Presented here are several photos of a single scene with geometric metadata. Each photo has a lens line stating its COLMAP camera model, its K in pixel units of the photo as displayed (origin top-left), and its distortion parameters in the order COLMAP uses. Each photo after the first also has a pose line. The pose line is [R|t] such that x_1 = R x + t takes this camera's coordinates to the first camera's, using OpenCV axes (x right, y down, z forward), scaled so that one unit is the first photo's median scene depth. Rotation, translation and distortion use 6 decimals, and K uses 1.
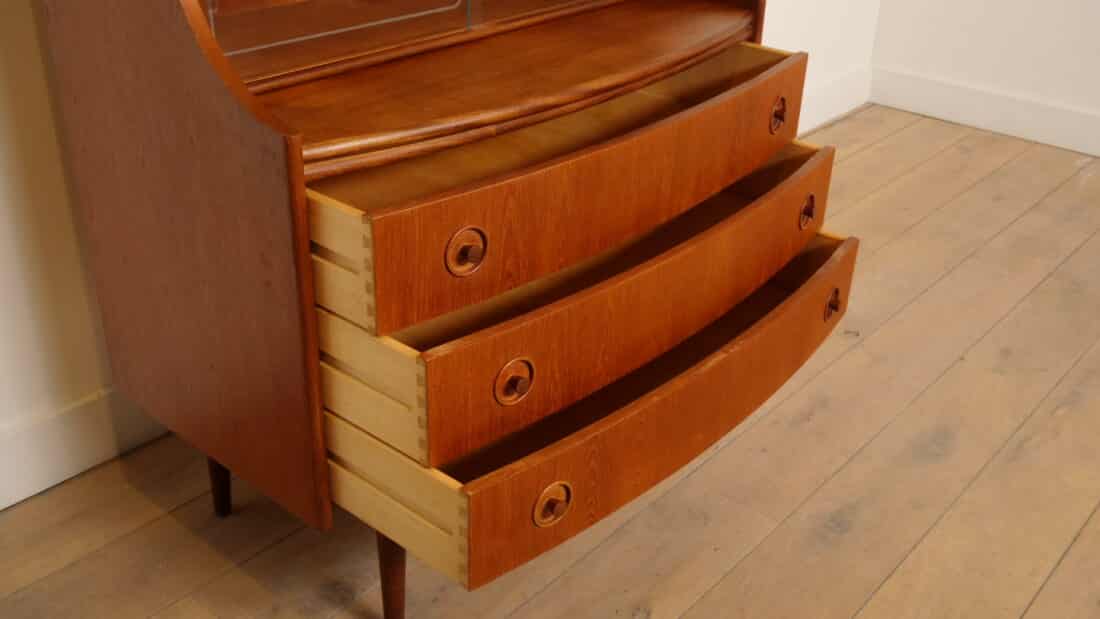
lens RADIAL K [[1125.7, 0, 550.0], [0, 1125.7, 309.5], [0, 0, 1]] dist [-0.012678, 0.003849]
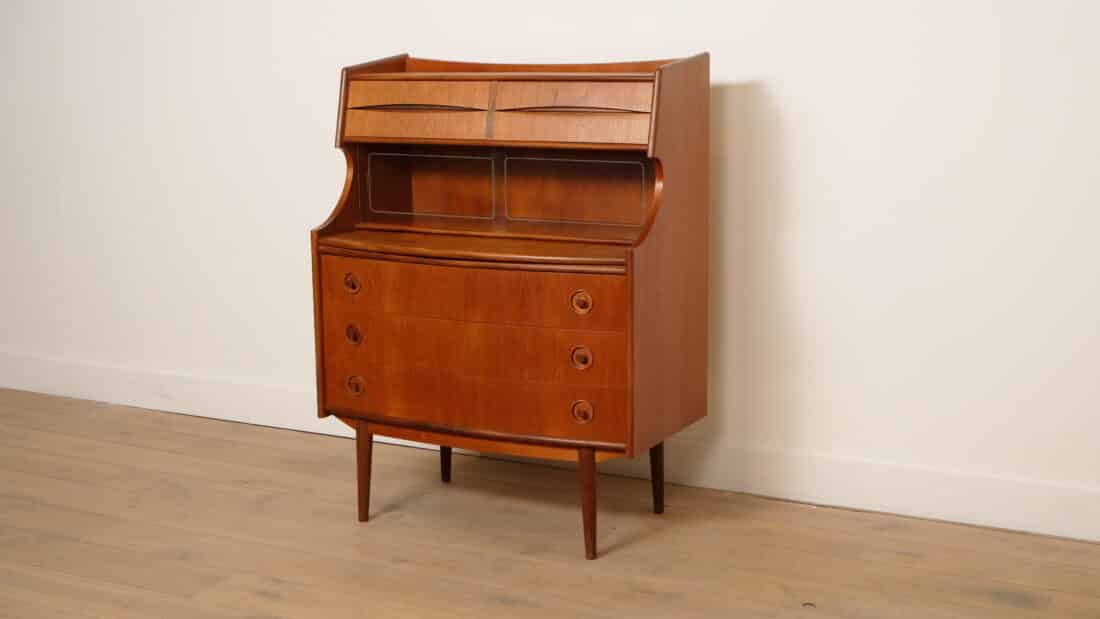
lens RADIAL K [[1415.4, 0, 516.0], [0, 1415.4, 309.5], [0, 0, 1]] dist [0.015571, 0.009779]
pose [[0.210808, 0.150392, -0.965889, 1.635839], [-0.439967, 0.896953, 0.043634, -0.183141], [0.872920, 0.415761, 0.255253, 0.351847]]
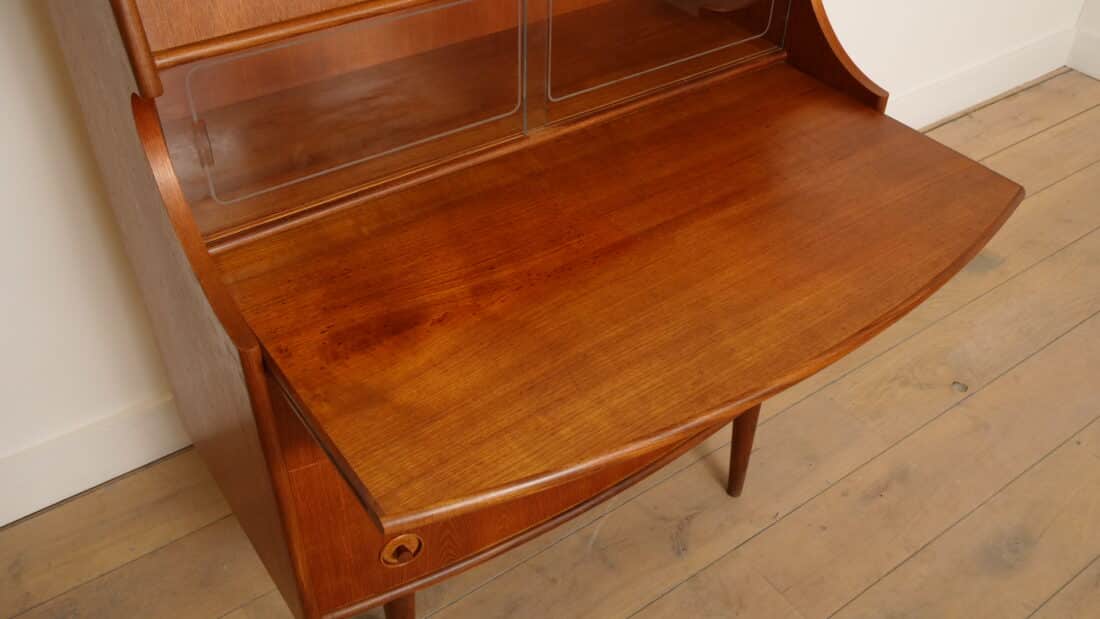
lens RADIAL K [[976.1, 0, 550.0], [0, 976.1, 309.5], [0, 0, 1]] dist [-0.020771, 0.010830]
pose [[0.970794, 0.146262, -0.190176, 0.087062], [-0.105081, 0.971821, 0.211004, -0.204544], [0.215678, -0.184858, 0.958807, 0.158256]]
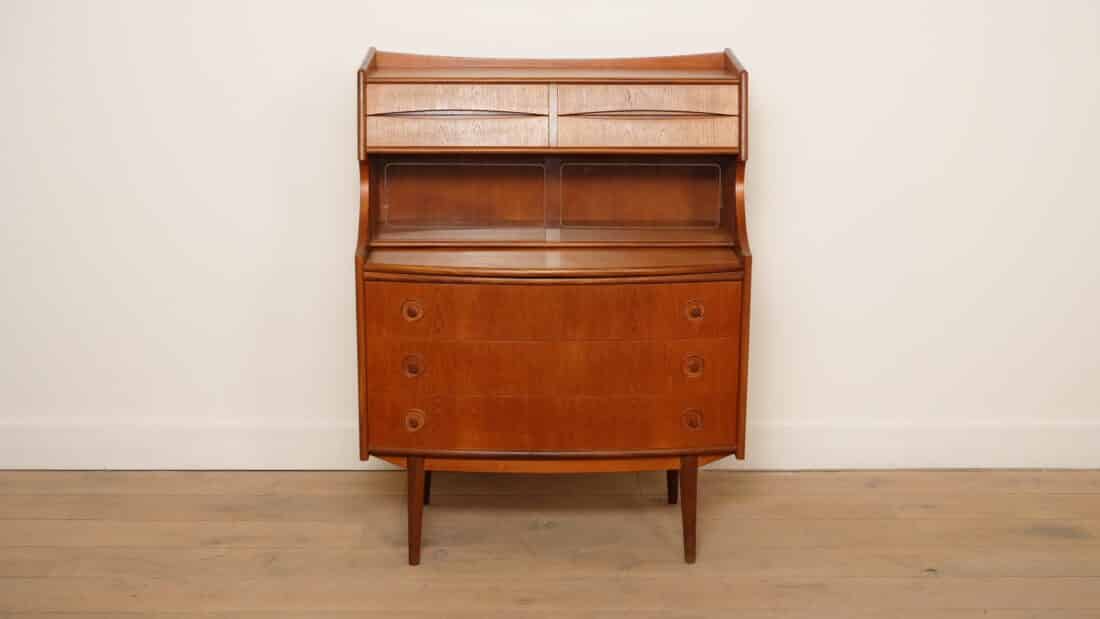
lens RADIAL K [[1415.4, 0, 516.0], [0, 1415.4, 309.5], [0, 0, 1]] dist [0.015571, 0.009779]
pose [[0.654572, 0.152294, -0.740501, 1.151512], [-0.337031, 0.935563, -0.105511, 0.077010], [0.676716, 0.318636, 0.663721, -0.357397]]
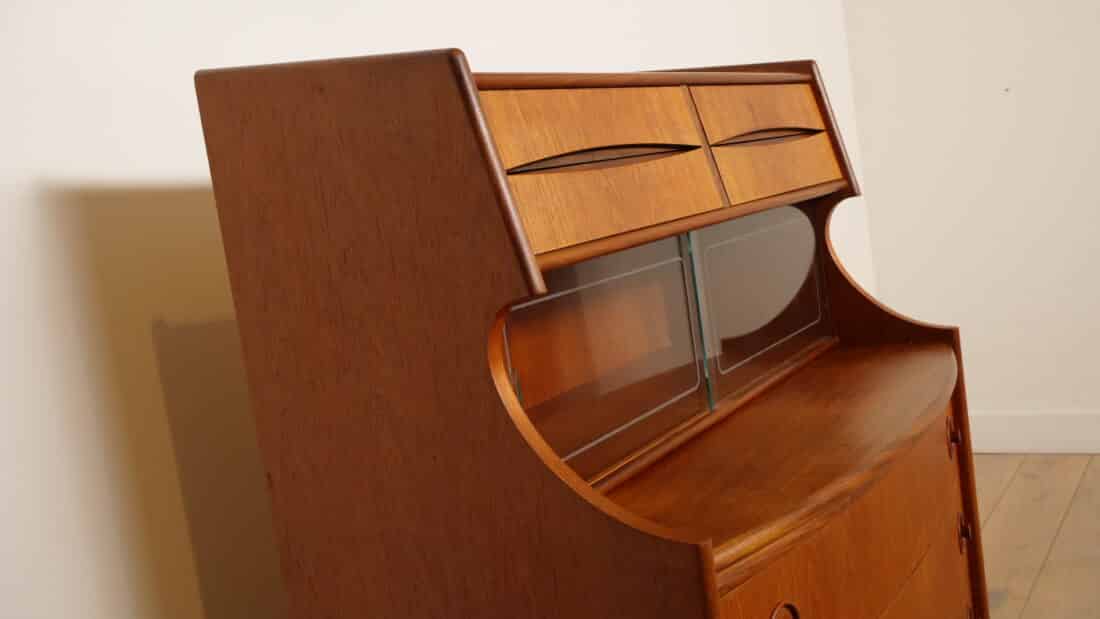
lens RADIAL K [[1195.3, 0, 550.0], [0, 1195.3, 309.5], [0, 0, 1]] dist [-0.011141, -0.004045]
pose [[0.971674, -0.182910, 0.149645, -0.231513], [0.225169, 0.908807, -0.351238, -0.017268], [-0.071754, 0.374984, 0.924250, 0.093070]]
